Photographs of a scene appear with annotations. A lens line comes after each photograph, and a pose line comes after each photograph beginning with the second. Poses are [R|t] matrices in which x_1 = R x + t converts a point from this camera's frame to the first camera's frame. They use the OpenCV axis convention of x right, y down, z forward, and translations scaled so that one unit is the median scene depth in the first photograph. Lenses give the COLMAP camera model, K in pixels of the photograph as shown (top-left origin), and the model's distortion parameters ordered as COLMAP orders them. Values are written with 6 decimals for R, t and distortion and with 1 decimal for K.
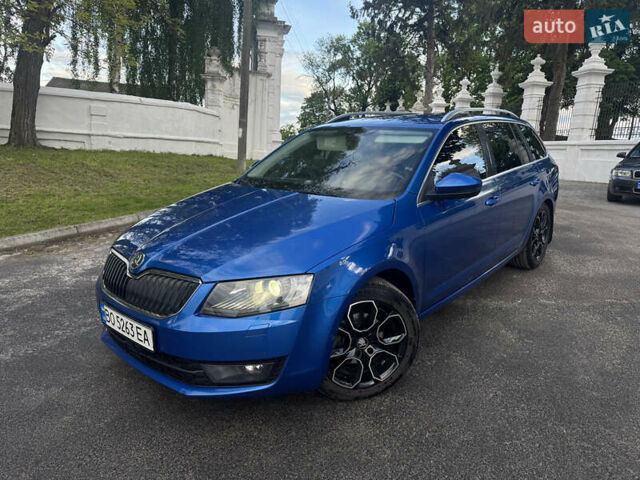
lens RADIAL K [[461.8, 0, 322.3], [0, 461.8, 237.8], [0, 0, 1]] dist [0.071714, -0.100636]
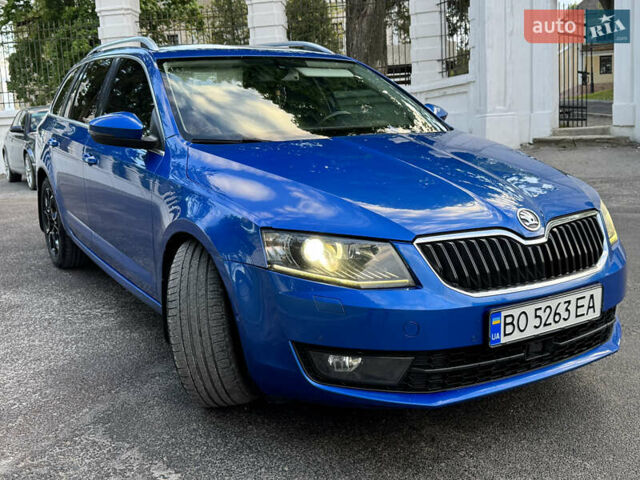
lens RADIAL K [[721.5, 0, 313.8], [0, 721.5, 241.1], [0, 0, 1]] dist [0.176599, -0.389181]
pose [[0.293834, -0.195396, 0.935672, -0.280762], [0.252499, 0.959979, 0.121179, -0.024117], [-0.921904, 0.200650, 0.331411, 0.177514]]
